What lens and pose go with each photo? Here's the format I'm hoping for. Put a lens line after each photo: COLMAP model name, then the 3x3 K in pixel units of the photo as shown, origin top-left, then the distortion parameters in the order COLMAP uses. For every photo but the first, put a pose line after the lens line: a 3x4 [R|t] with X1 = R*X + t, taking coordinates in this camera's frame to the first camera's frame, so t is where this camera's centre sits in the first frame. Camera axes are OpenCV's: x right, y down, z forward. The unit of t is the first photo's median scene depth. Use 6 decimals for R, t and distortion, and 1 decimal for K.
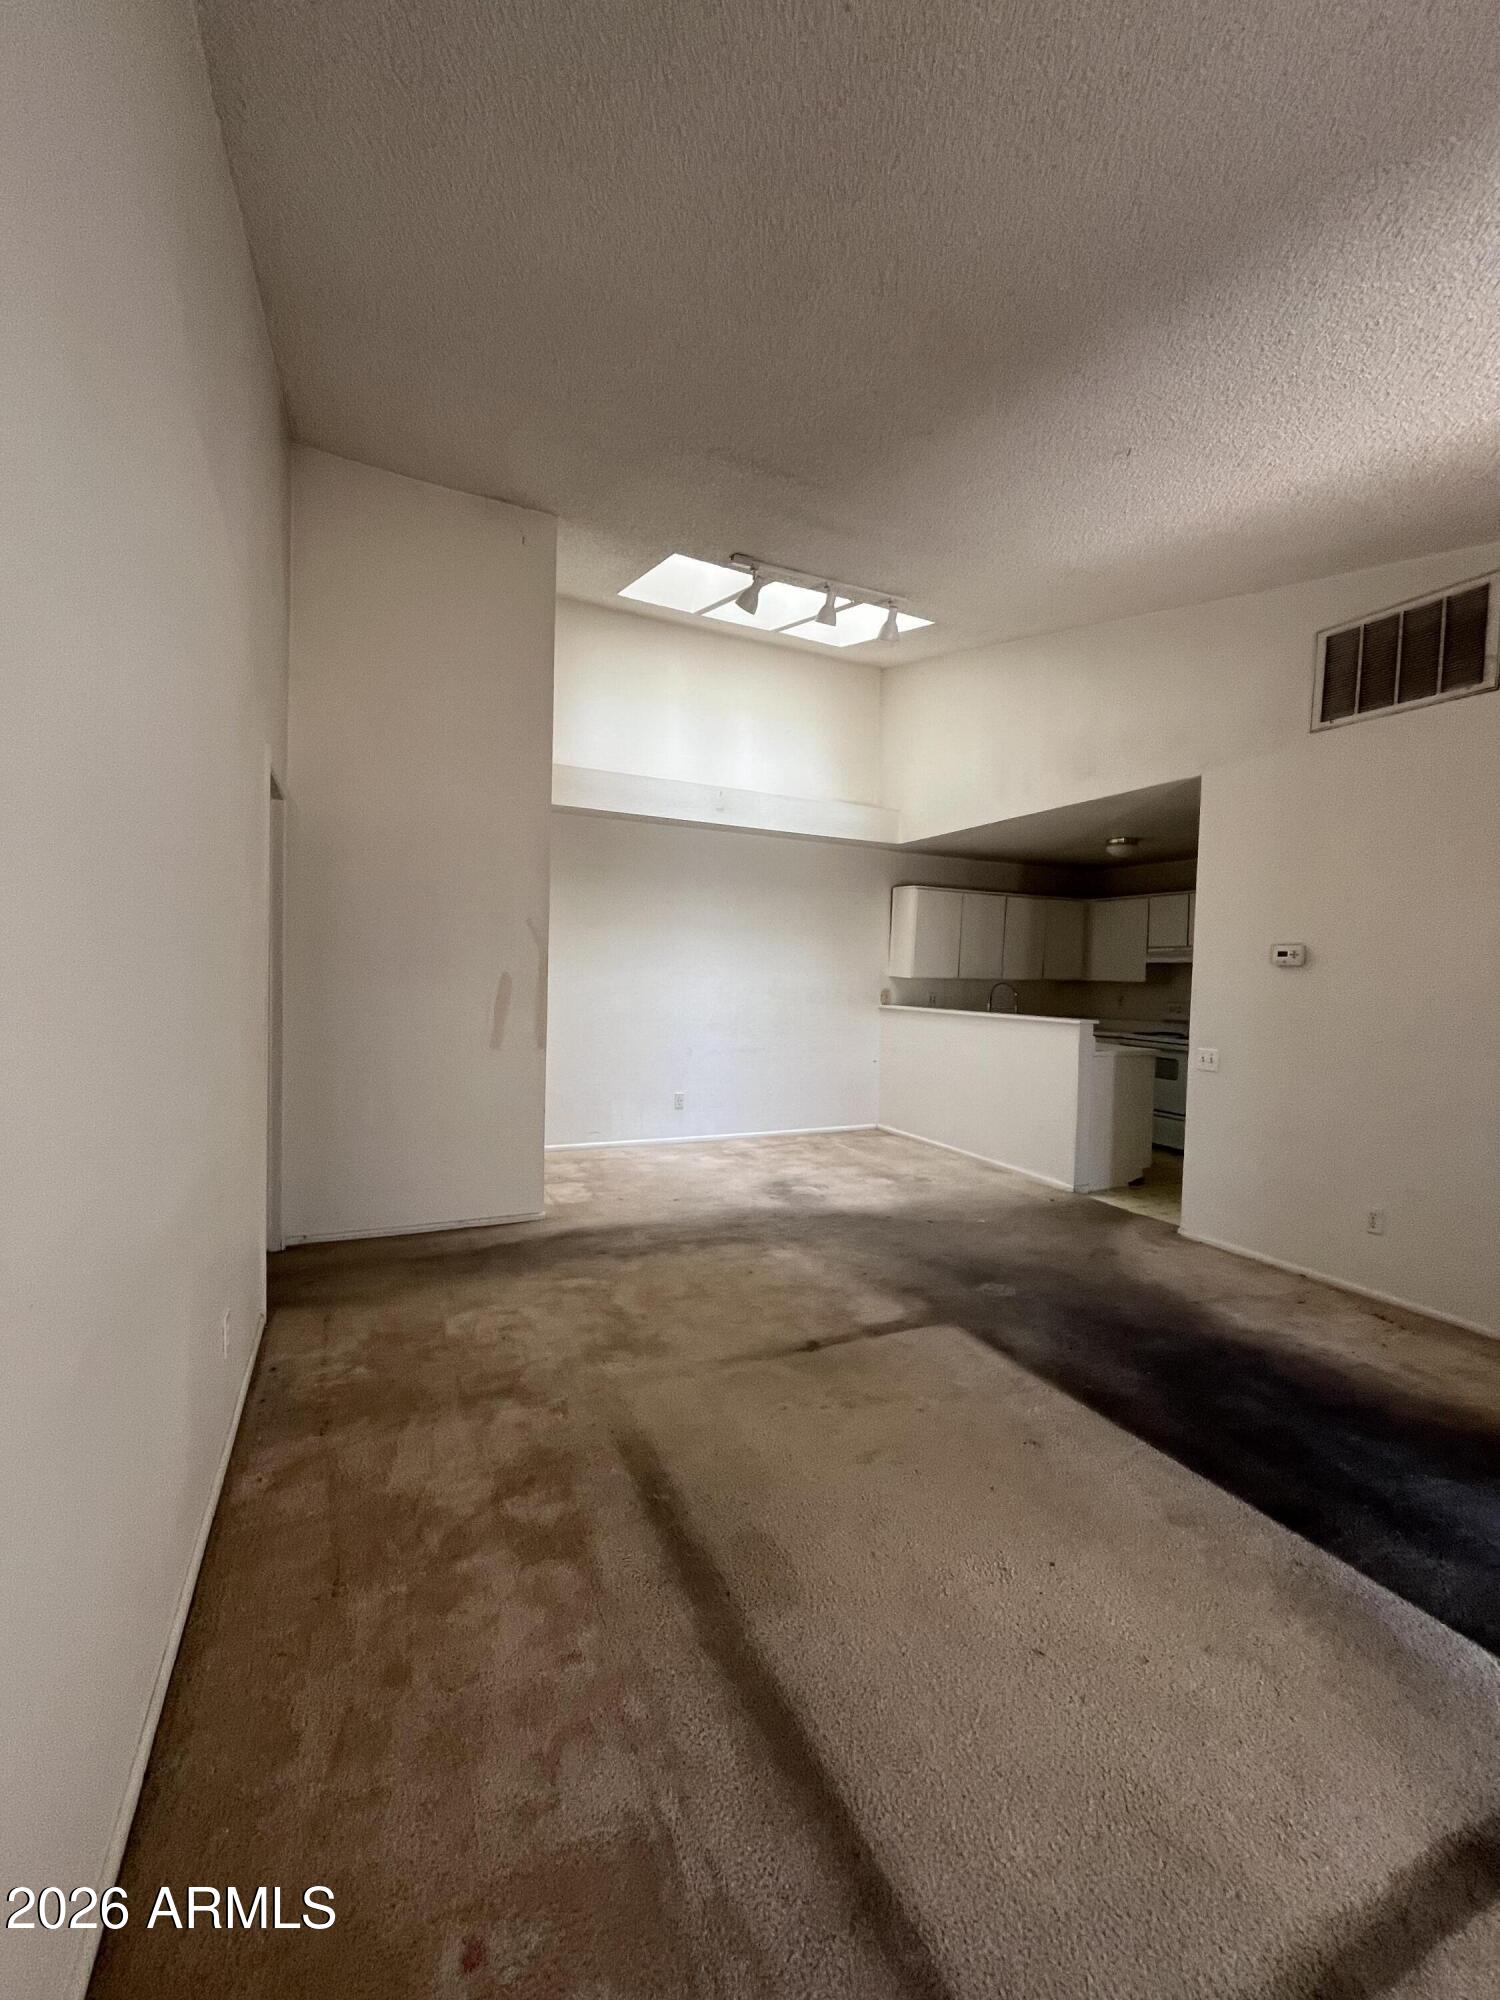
lens RADIAL K [[813.8, 0, 754.7], [0, 813.8, 1000.9], [0, 0, 1]] dist [-0.000722, 0.000050]
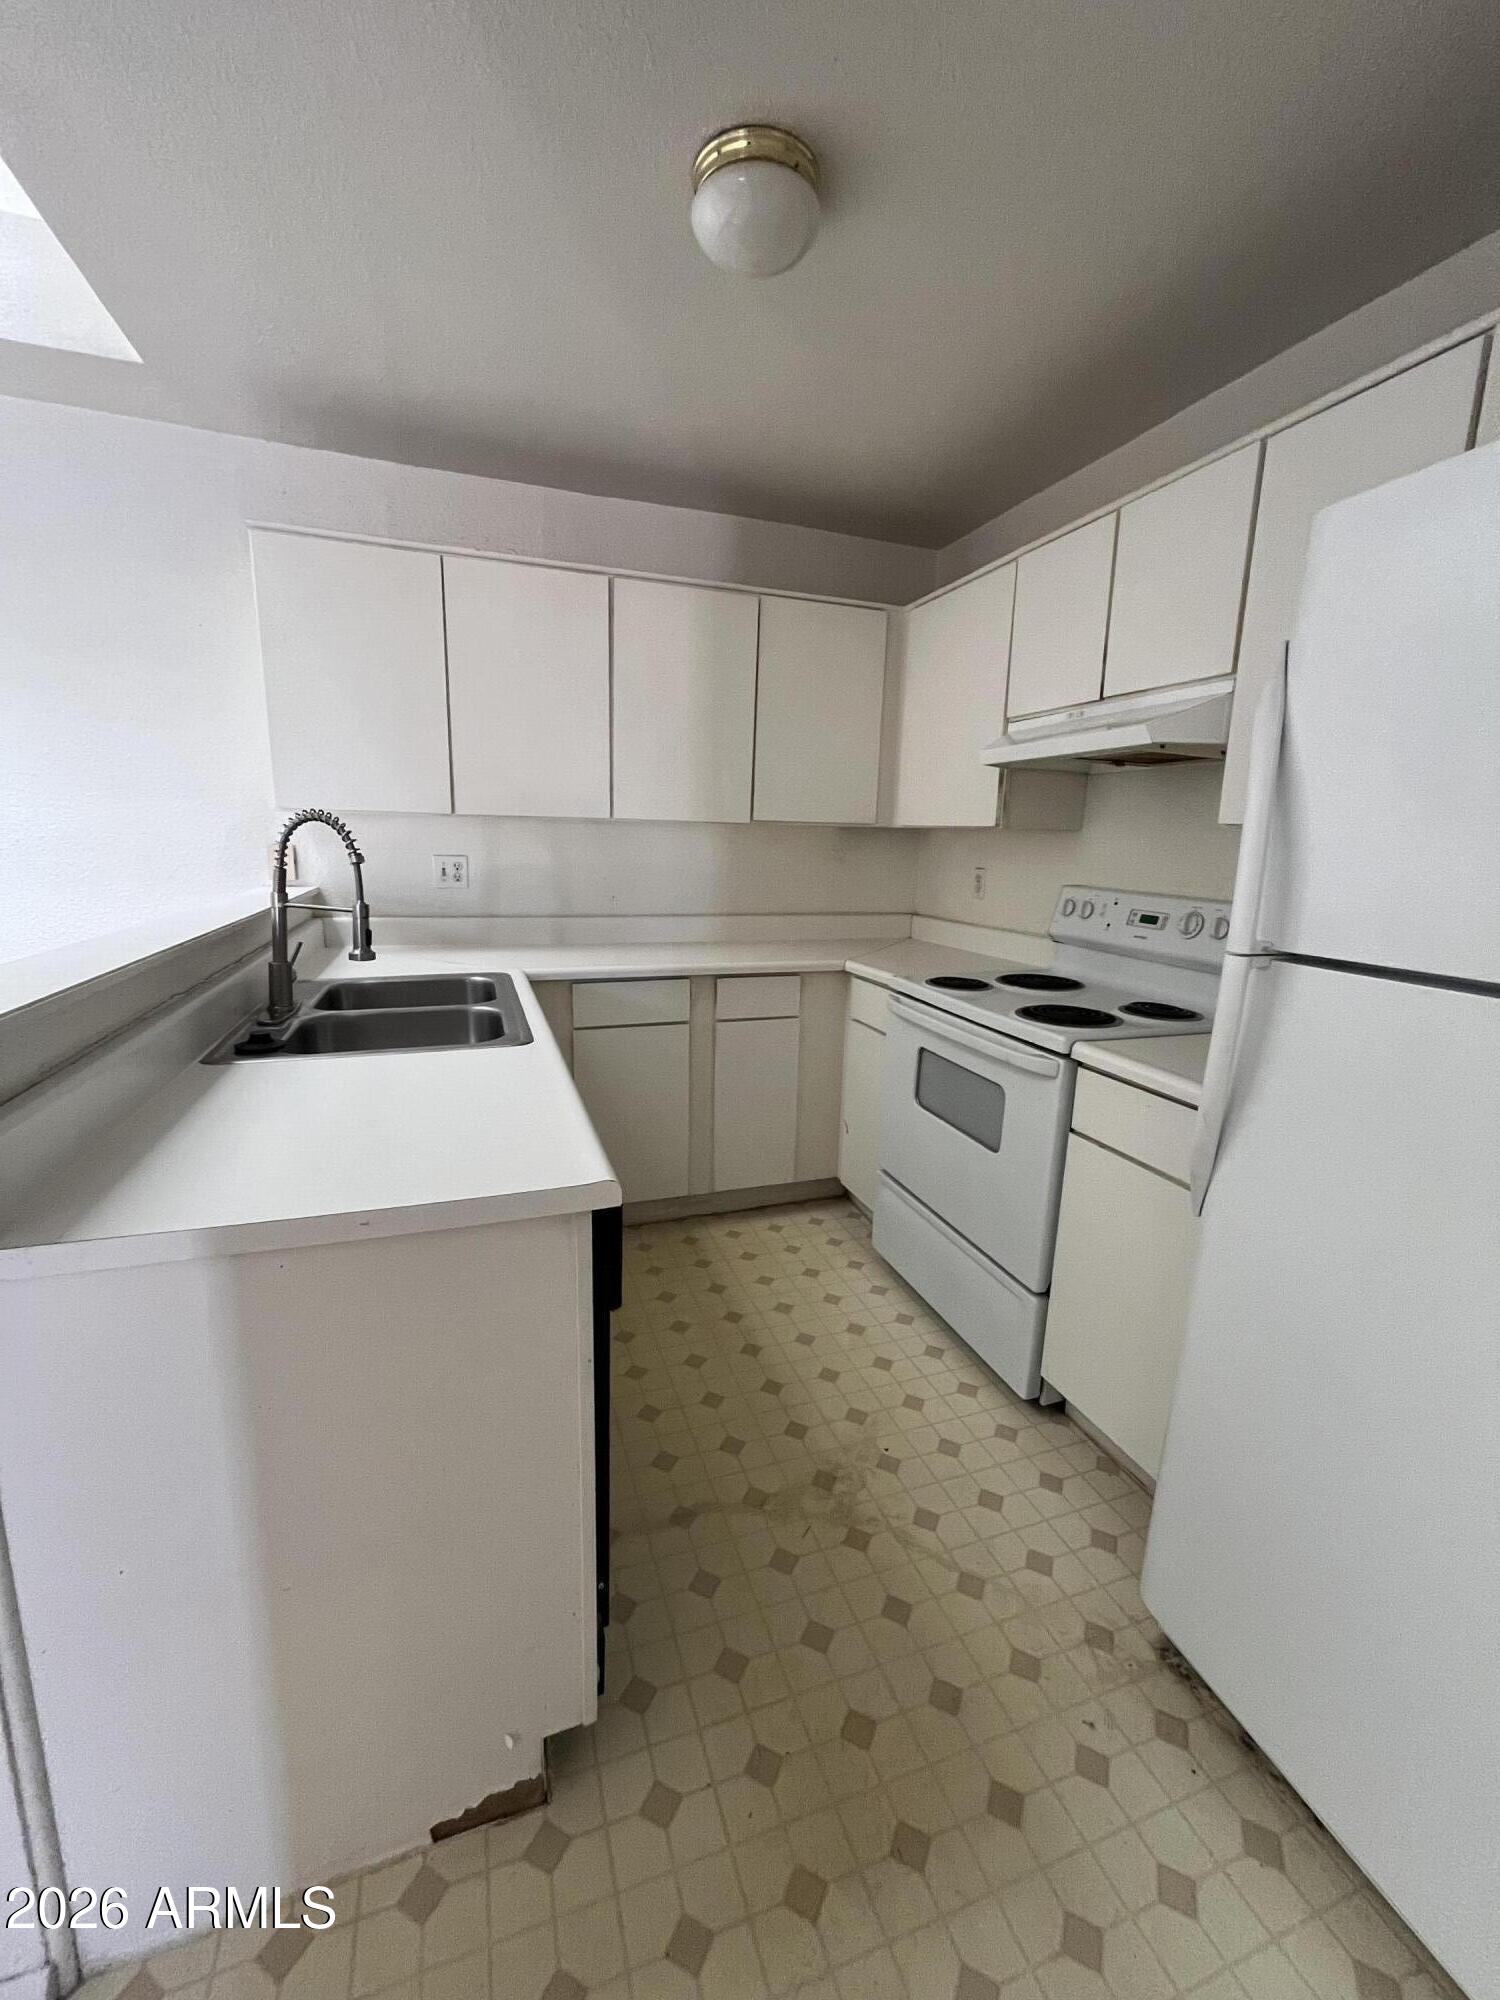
lens RADIAL K [[813.8, 0, 754.7], [0, 813.8, 1000.9], [0, 0, 1]] dist [-0.000722, 0.000050]
pose [[0.992866, 0.018895, -0.117725, 0.417171], [-0.000269, 0.987715, 0.156264, -0.003246], [0.119232, -0.155118, 0.980674, 0.637240]]
